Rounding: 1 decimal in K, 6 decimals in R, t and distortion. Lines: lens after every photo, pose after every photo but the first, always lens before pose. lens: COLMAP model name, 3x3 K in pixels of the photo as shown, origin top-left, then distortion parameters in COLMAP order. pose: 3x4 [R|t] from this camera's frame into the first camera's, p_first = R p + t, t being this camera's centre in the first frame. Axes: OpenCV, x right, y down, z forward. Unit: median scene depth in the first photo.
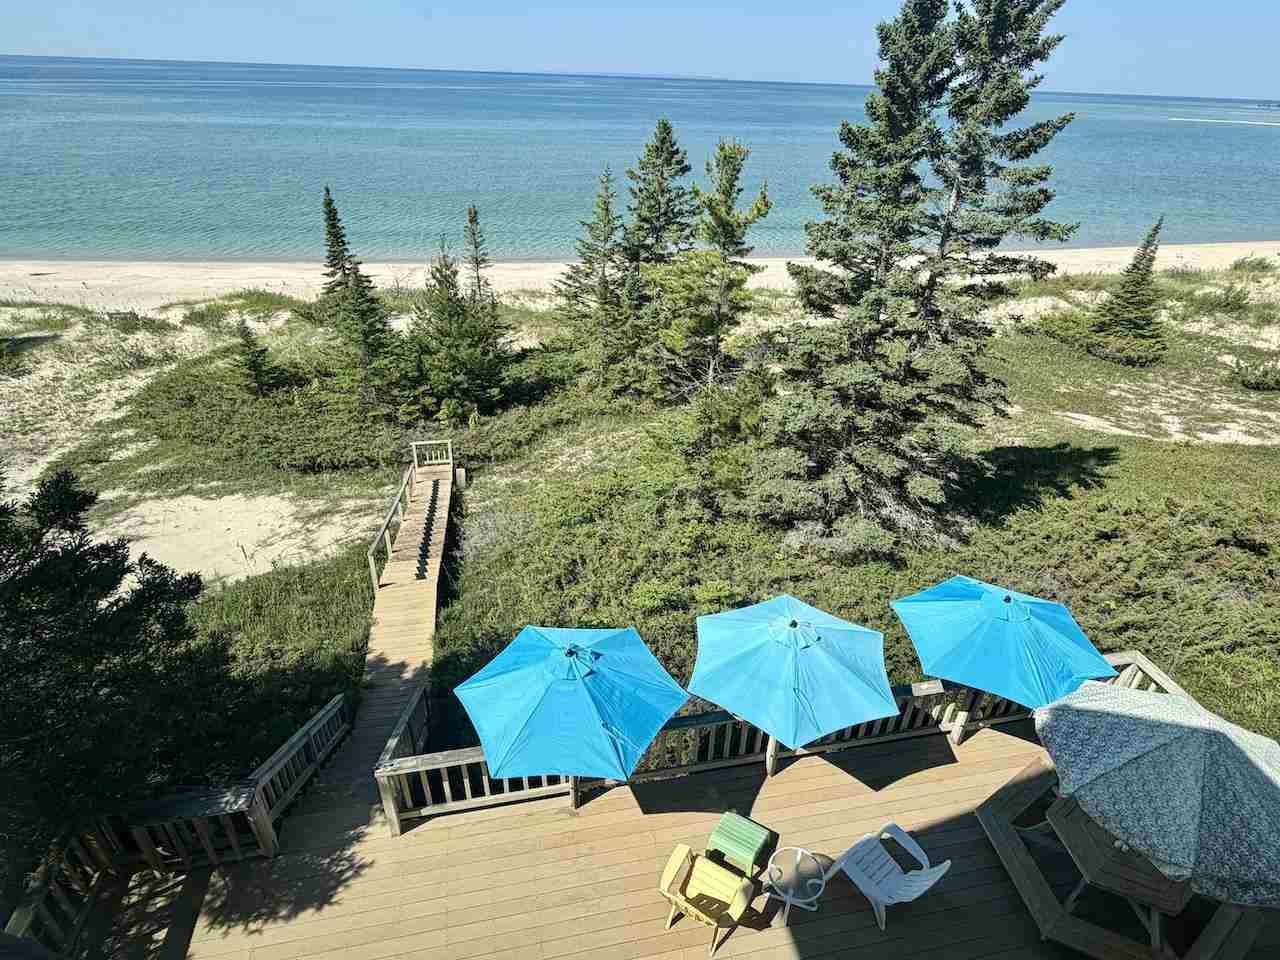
lens RADIAL K [[702.7, 0, 643.3], [0, 702.7, 480.5], [0, 0, 1]] dist [0.000638, -0.001365]
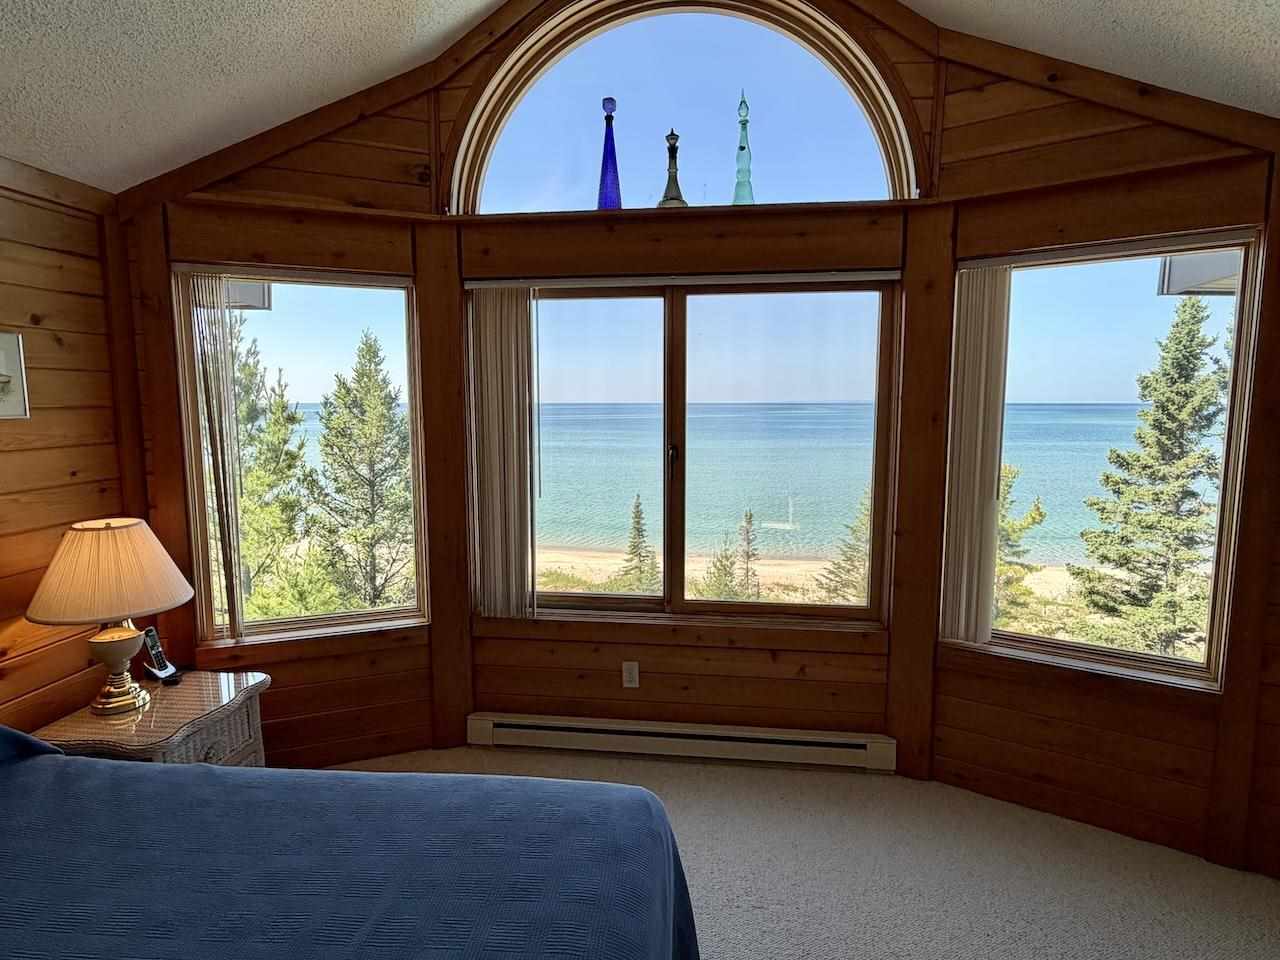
lens RADIAL K [[702.7, 0, 638.1], [0, 702.7, 481.5], [0, 0, 1]] dist [0.000638, -0.001365]
pose [[0.947314, 0.008443, -0.320196, -0.074525], [-0.137118, 0.914115, -0.381567, 0.077227], [0.289474, 0.405368, 0.867111, -0.183012]]
